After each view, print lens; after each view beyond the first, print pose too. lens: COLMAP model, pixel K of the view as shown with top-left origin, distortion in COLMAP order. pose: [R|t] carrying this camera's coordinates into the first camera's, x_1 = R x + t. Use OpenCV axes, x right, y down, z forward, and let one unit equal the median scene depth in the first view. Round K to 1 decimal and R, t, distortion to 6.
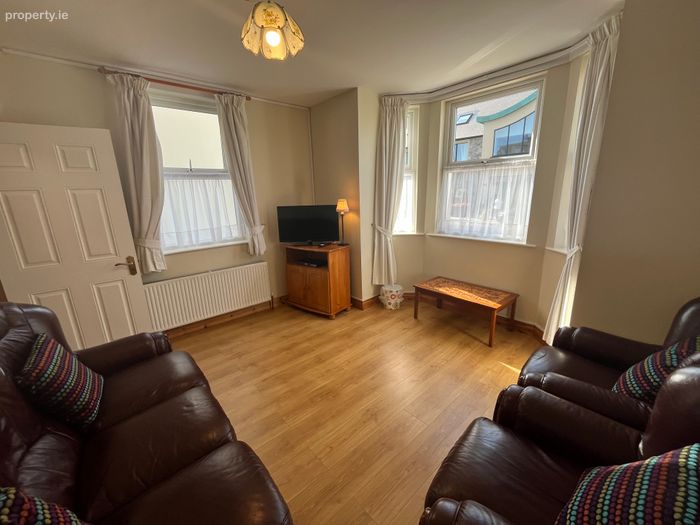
lens RADIAL K [[282.1, 0, 350.2], [0, 282.1, 264.6], [0, 0, 1]] dist [0.003558, -0.000068]
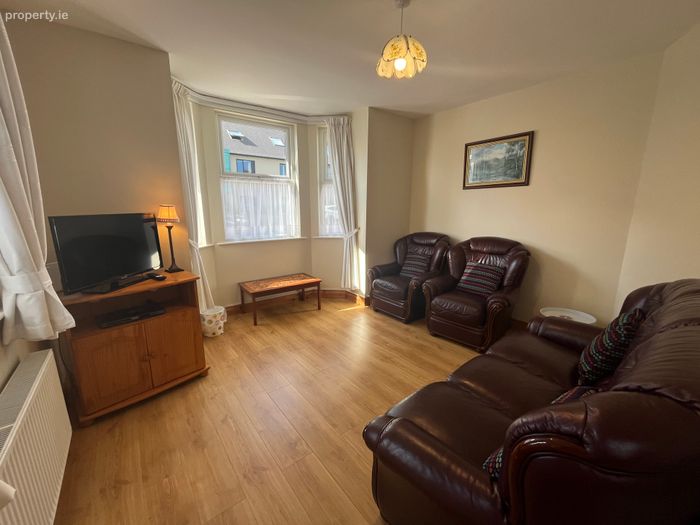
lens RADIAL K [[282.1, 0, 346.7], [0, 282.1, 262.9], [0, 0, 1]] dist [0.003558, -0.000068]
pose [[0.079312, -0.175464, 0.981286, -0.703219], [0.245082, 0.957605, 0.151421, -0.094383], [-0.966253, 0.228486, 0.118953, 0.546313]]
